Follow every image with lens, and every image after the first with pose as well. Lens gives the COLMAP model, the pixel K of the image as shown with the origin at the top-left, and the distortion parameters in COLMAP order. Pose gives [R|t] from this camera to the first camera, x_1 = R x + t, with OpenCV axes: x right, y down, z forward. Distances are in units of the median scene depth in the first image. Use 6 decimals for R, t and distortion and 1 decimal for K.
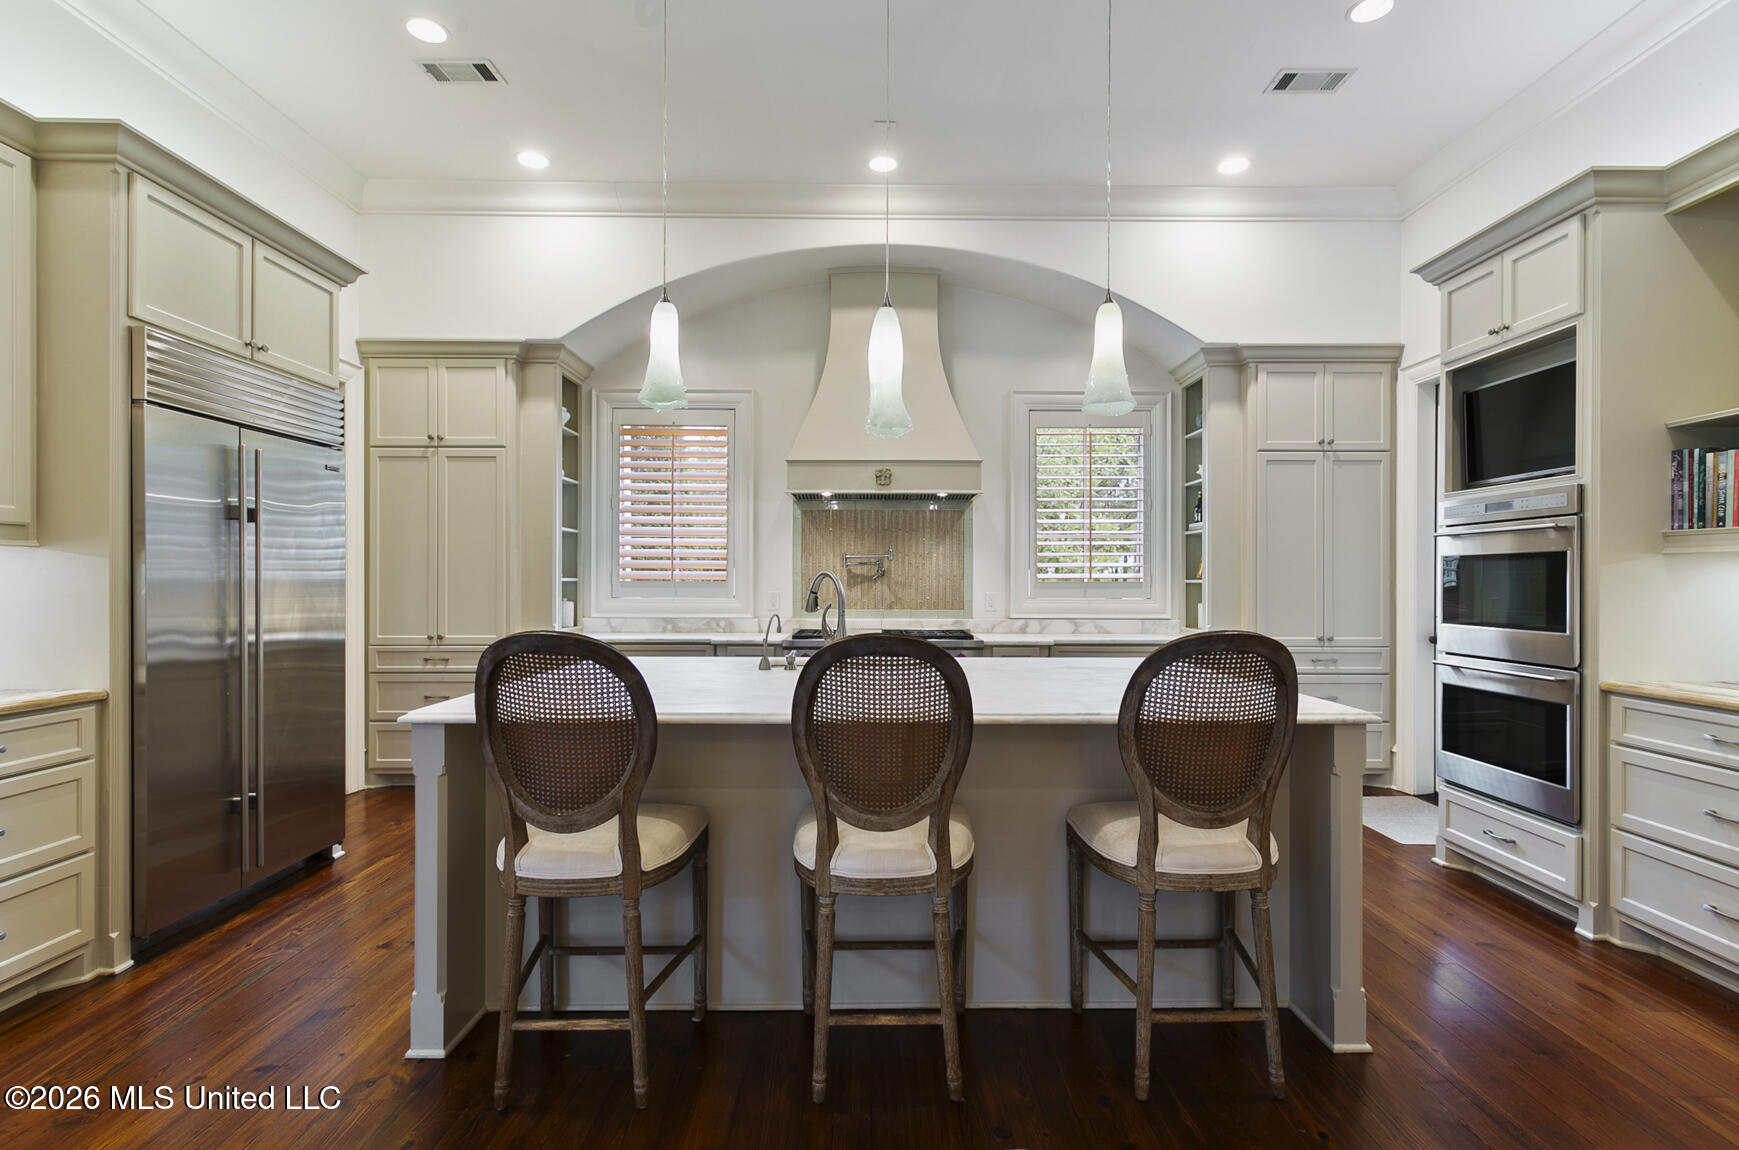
lens RADIAL K [[851.4, 0, 869.5], [0, 851.4, 575.0], [0, 0, 1]] dist [0.004093, -0.001847]
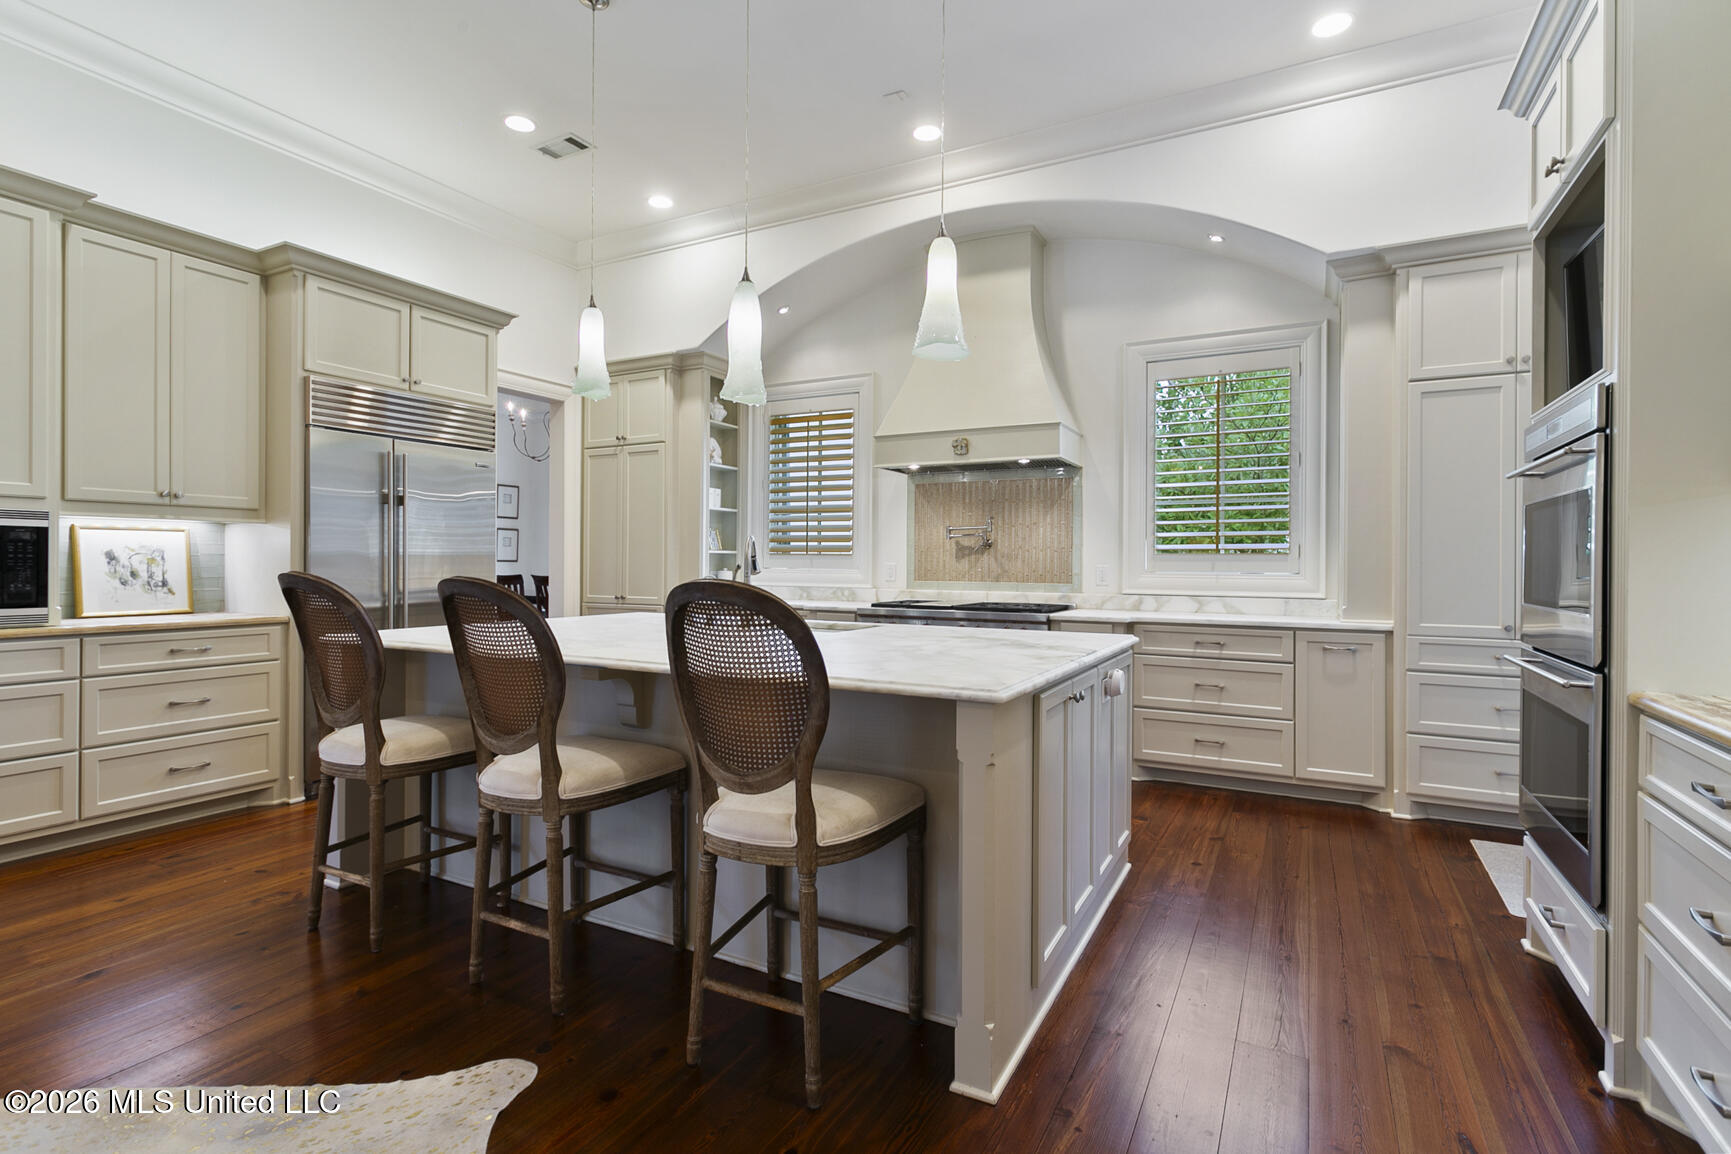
lens RADIAL K [[824.4, 0, 871.9], [0, 824.4, 560.9], [0, 0, 1]] dist [0.000562, 0.001686]
pose [[0.876083, 0.002435, -0.482154, 0.405224], [-0.001997, 0.999997, 0.001421, 0.017230], [0.482156, -0.000282, 0.876086, 0.115839]]
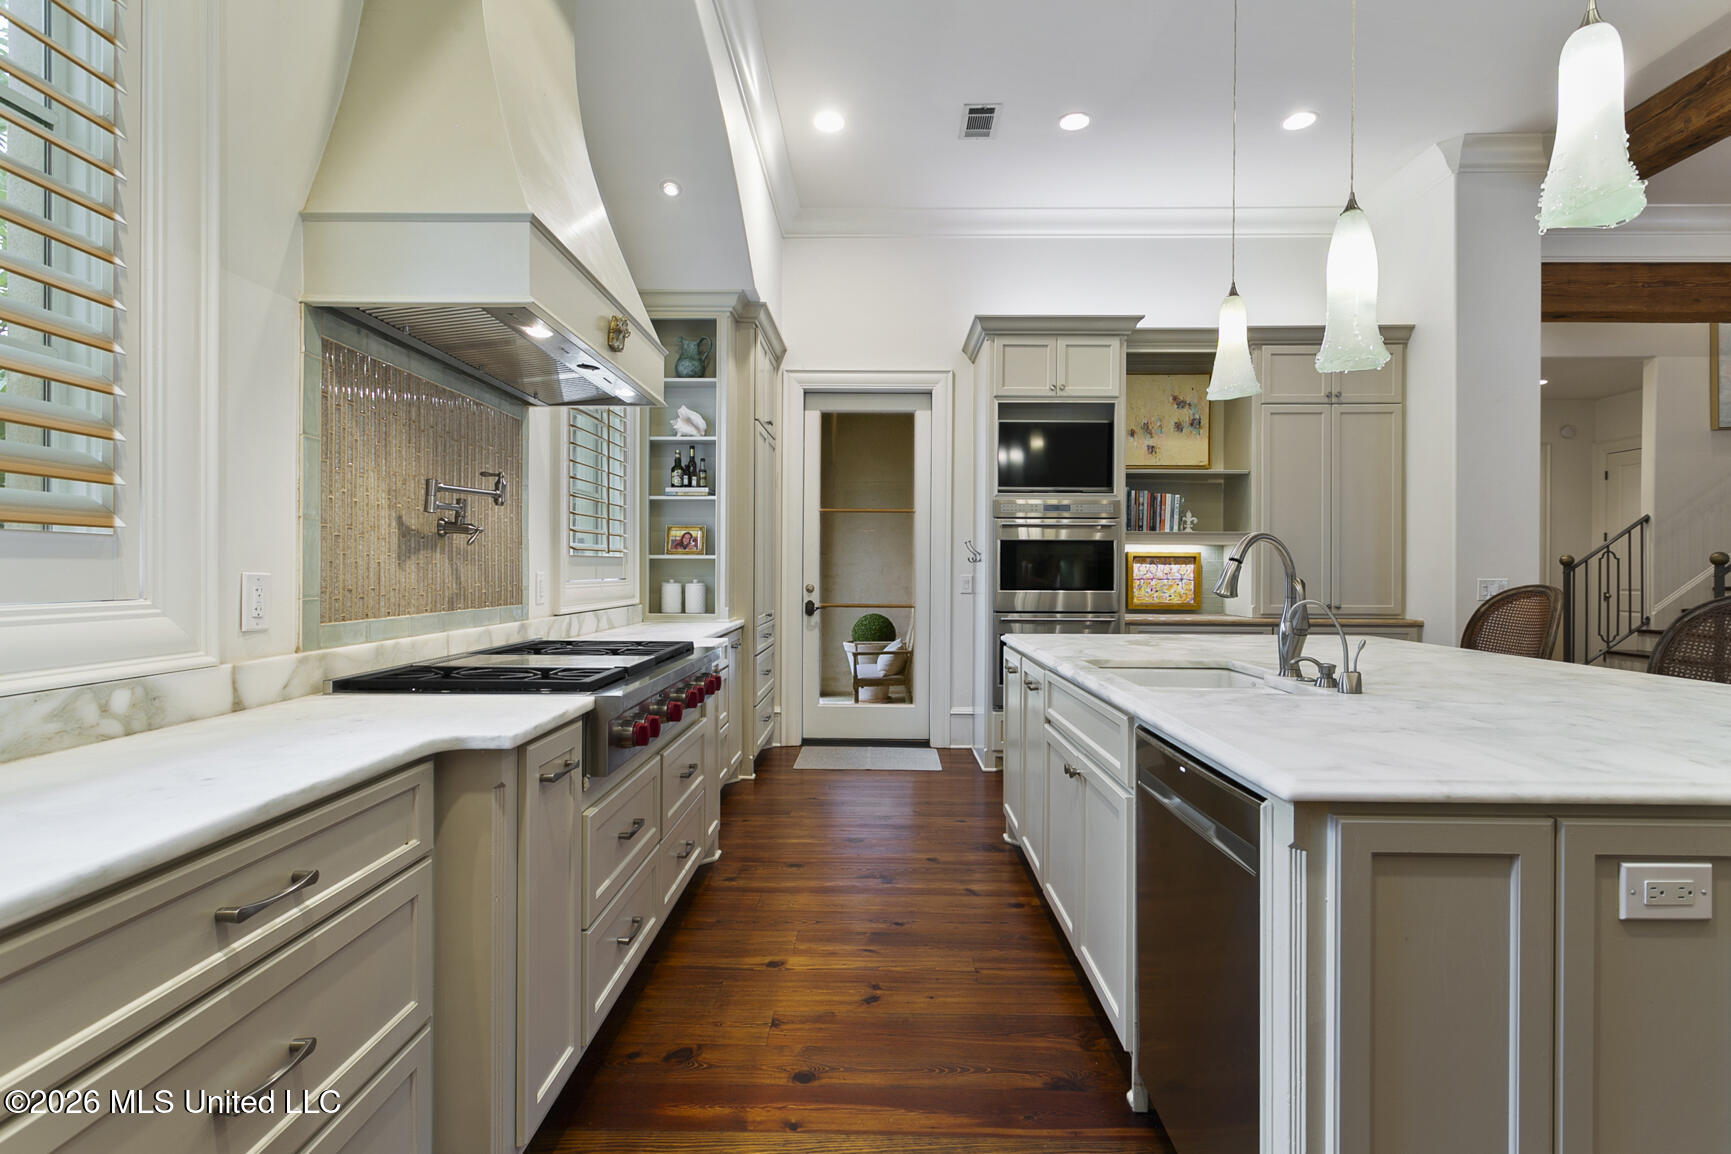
lens RADIAL K [[824.4, 0, 871.9], [0, 824.4, 560.9], [0, 0, 1]] dist [0.000562, 0.001686]
pose [[0.025791, 0.009140, 0.999626, -0.467832], [-0.008824, 0.999921, -0.008915, 0.017817], [-0.999628, -0.008591, 0.025870, 0.872232]]
